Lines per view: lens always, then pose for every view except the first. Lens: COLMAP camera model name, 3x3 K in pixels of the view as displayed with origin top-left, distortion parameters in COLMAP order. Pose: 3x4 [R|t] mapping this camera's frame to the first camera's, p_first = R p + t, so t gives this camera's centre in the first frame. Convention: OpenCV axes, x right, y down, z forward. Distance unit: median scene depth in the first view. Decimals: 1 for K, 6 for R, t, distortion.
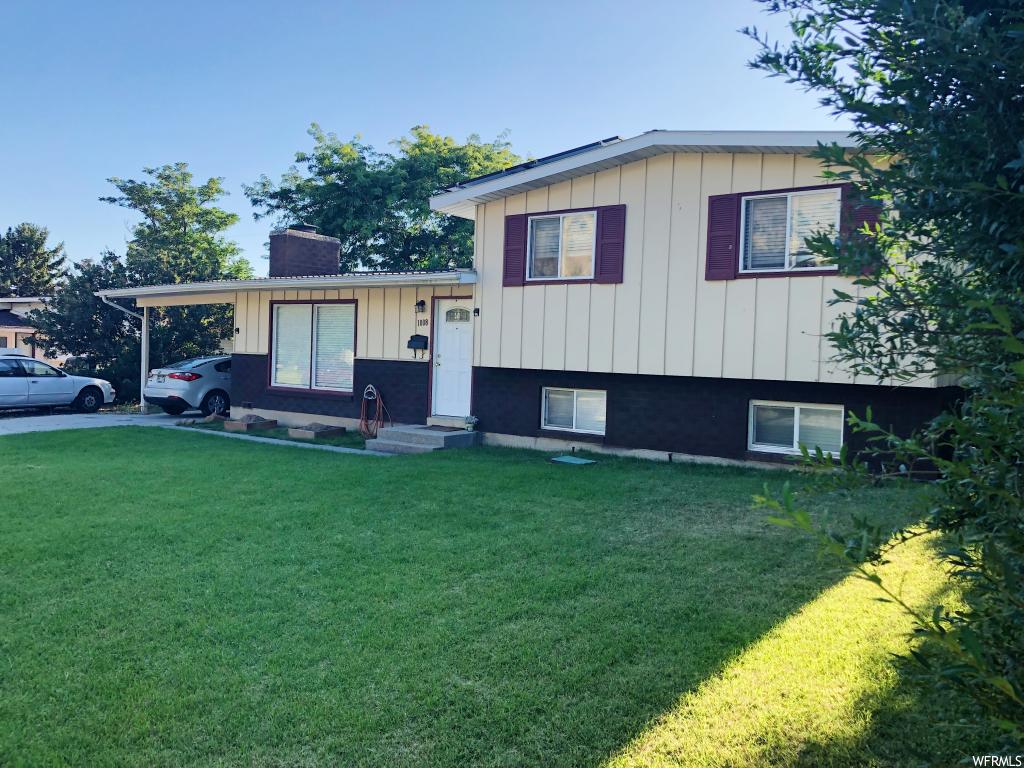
lens RADIAL K [[835.7, 0, 512.0], [0, 835.7, 384.0], [0, 0, 1]] dist [-0.002622, -0.000359]
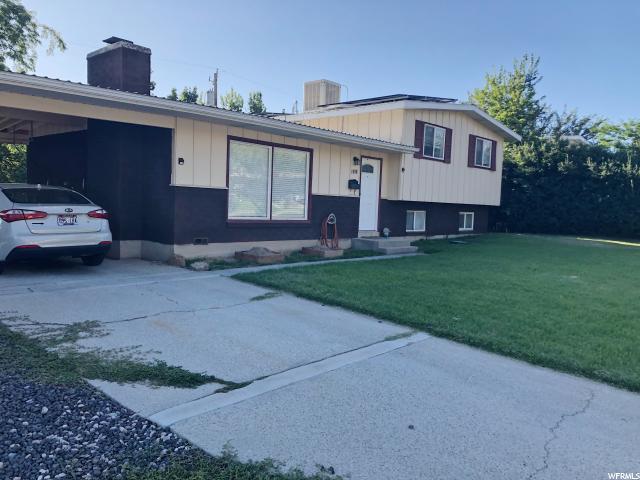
lens RADIAL K [[511.7, 0, 320.0], [0, 511.7, 240.0], [0, 0, 1]] dist [0.011769, 0.001097]
pose [[0.106651, -0.090885, 0.990134, -1.029179], [0.007740, 0.995859, 0.090577, -0.033026], [-0.994266, -0.001997, 0.106913, 0.936243]]
